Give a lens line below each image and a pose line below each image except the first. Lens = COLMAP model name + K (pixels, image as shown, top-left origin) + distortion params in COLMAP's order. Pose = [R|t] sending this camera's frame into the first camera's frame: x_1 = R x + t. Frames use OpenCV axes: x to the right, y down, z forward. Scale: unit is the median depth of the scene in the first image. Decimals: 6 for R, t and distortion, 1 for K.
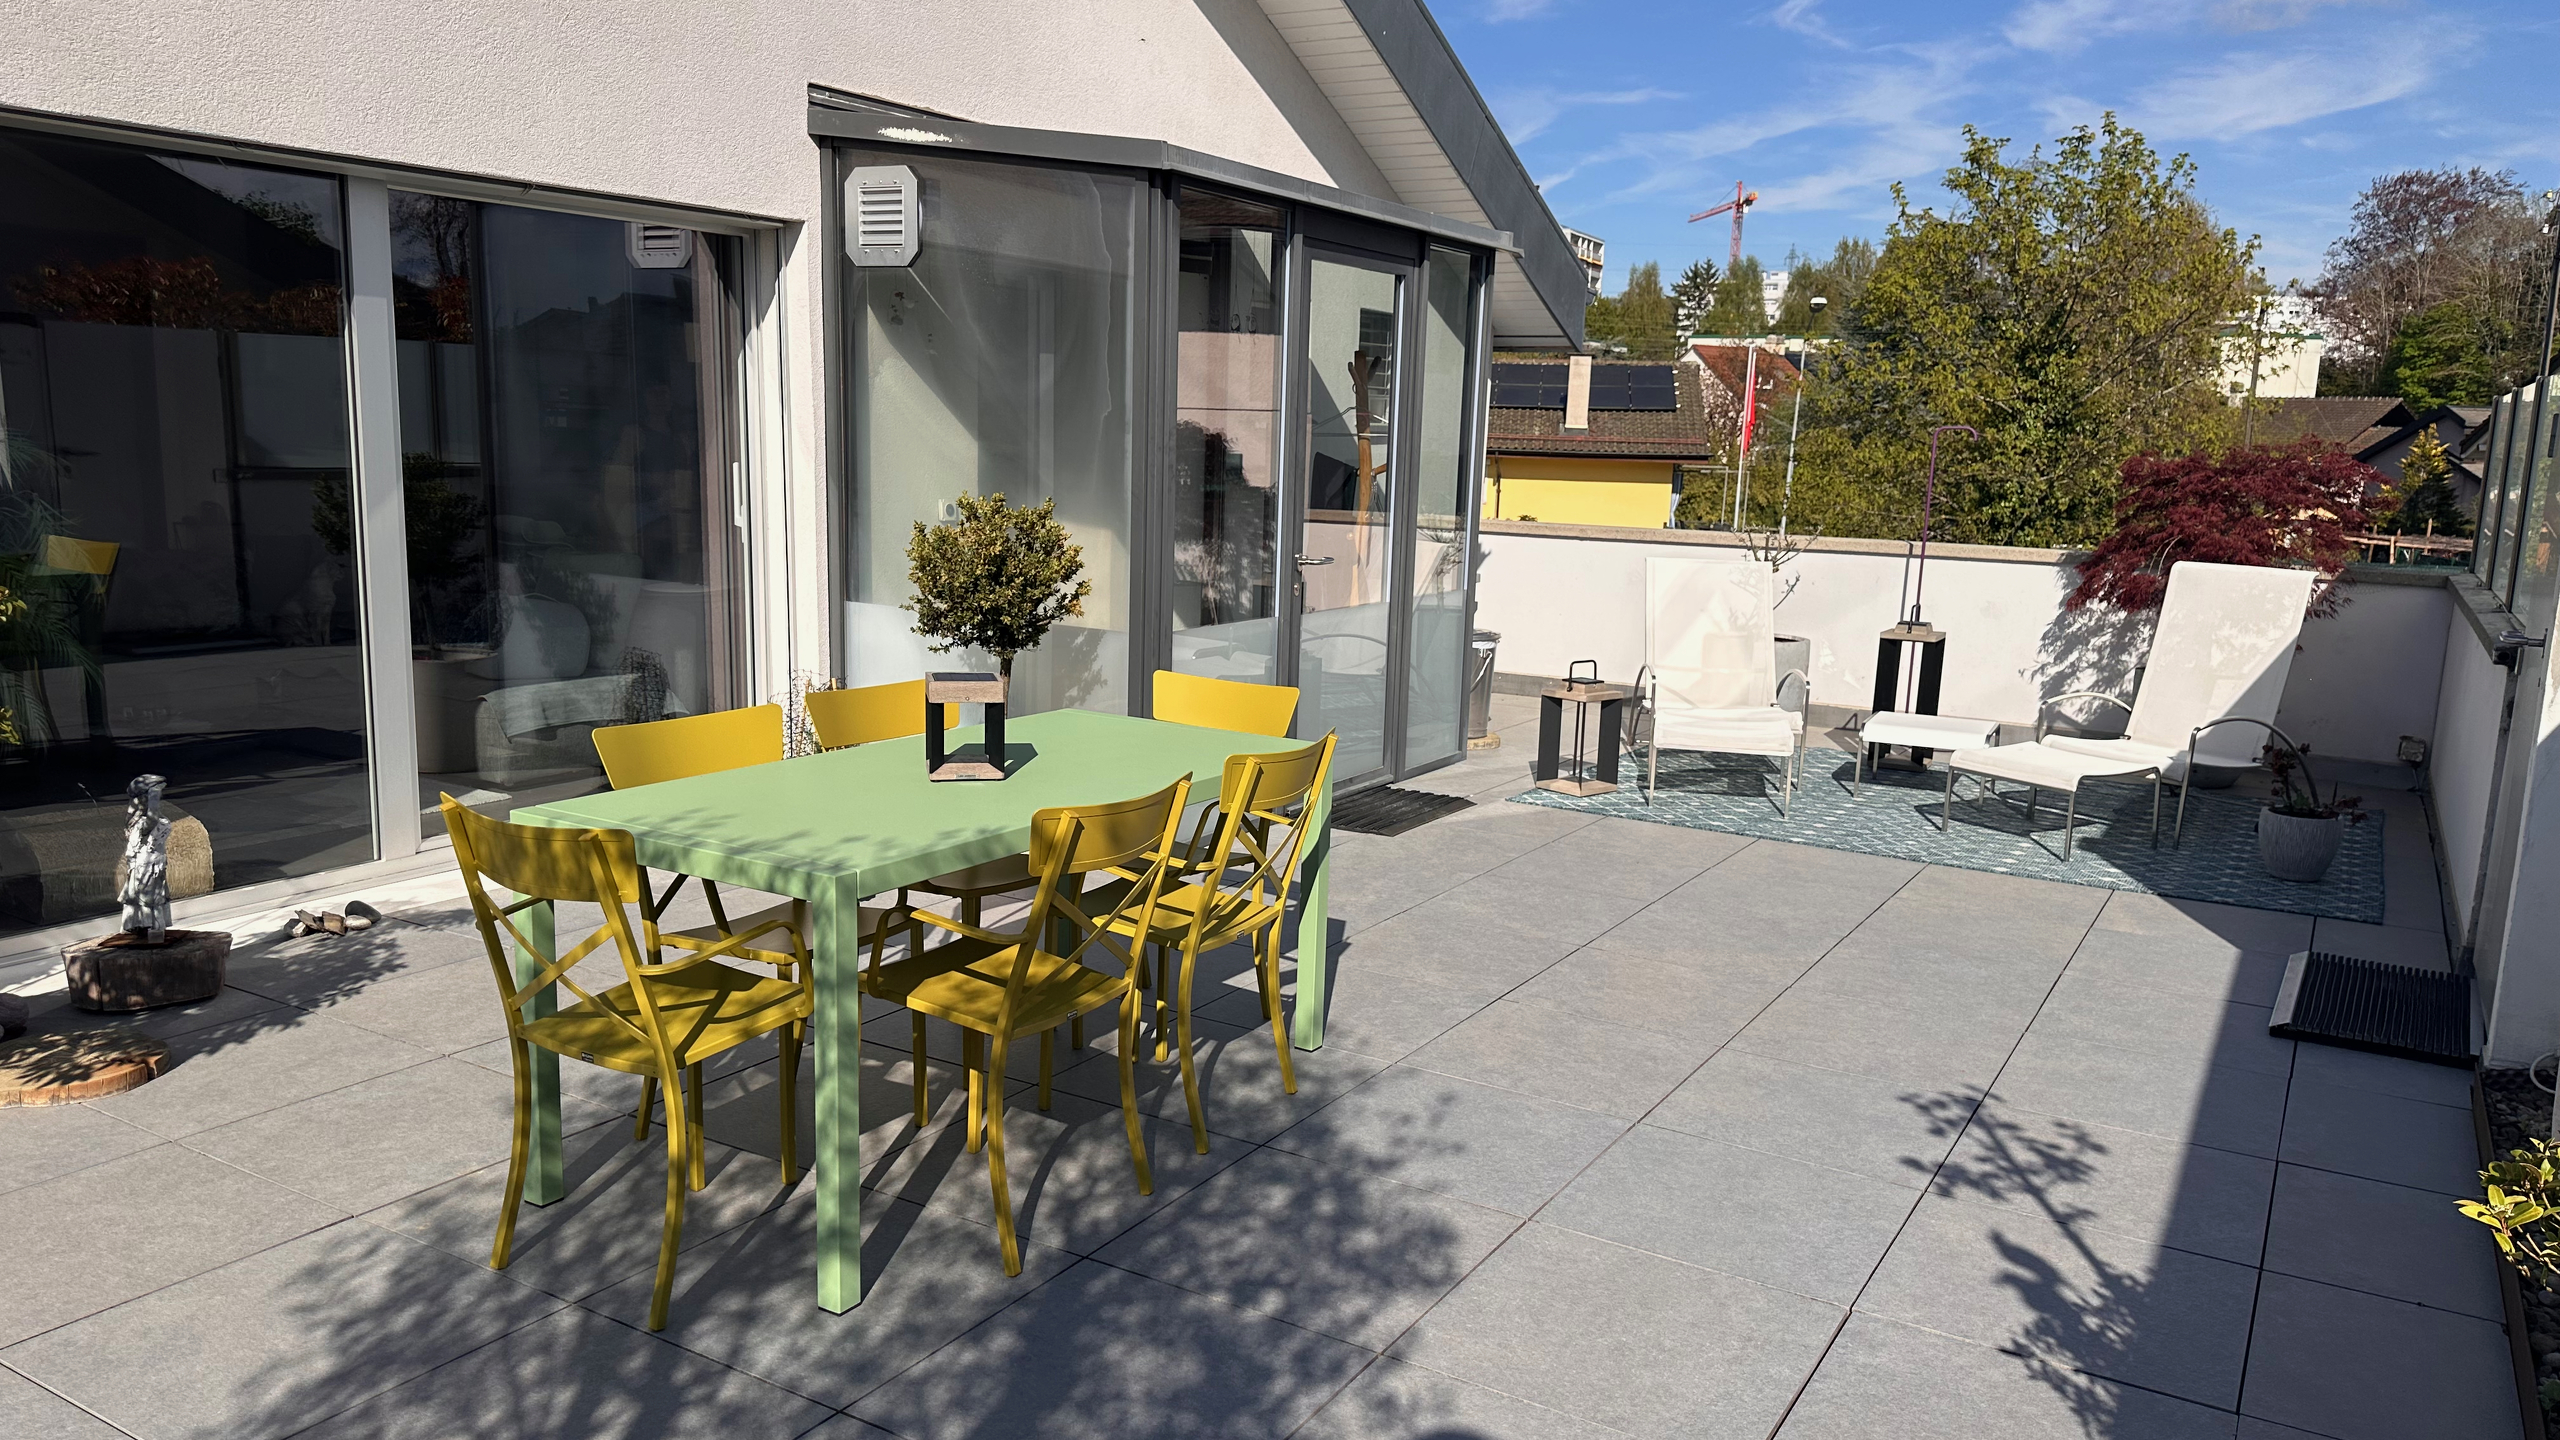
lens RADIAL K [[1771.8, 0, 1278.7], [0, 1771.8, 735.2], [0, 0, 1]] dist [0.117576, -0.186508]
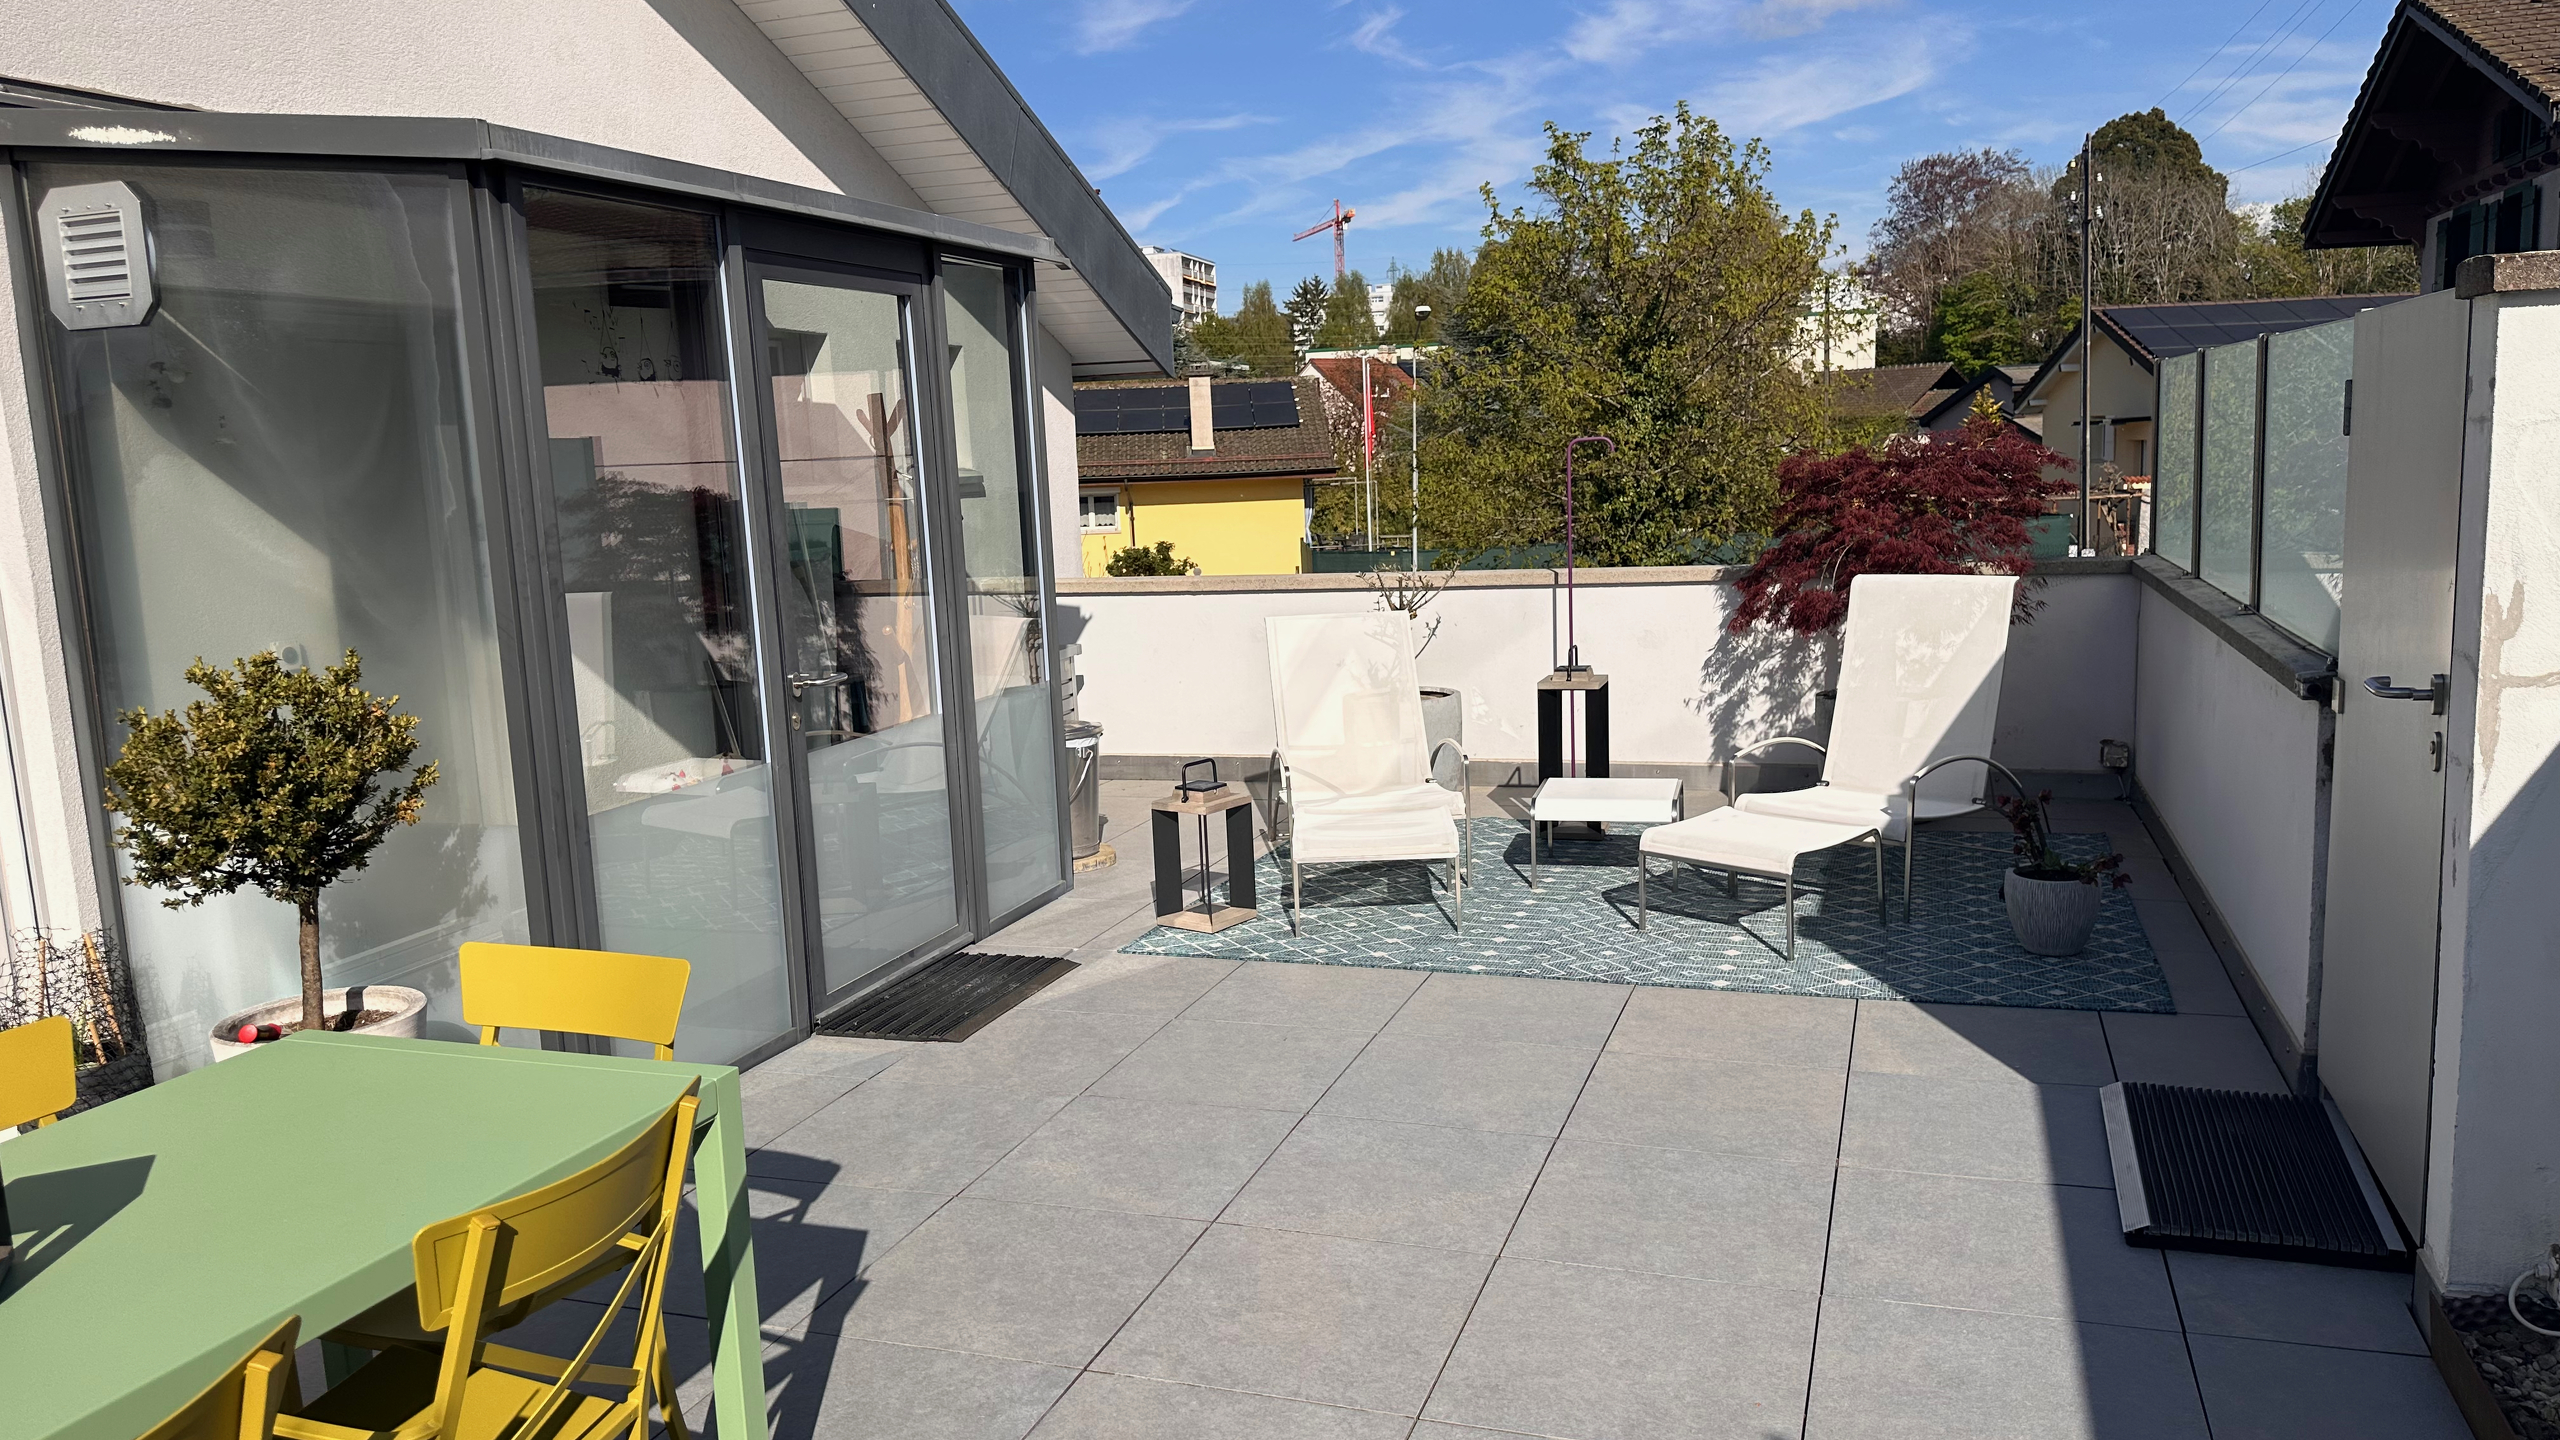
lens RADIAL K [[1772.6, 0, 1280.0], [0, 1772.6, 720.0], [0, 0, 1]] dist [0.116494, -0.184577]
pose [[0.976844, -0.104167, 0.186880, 0.053250], [0.108371, 0.994033, -0.012391, -0.041137], [-0.184474, 0.032356, 0.982305, 0.183405]]
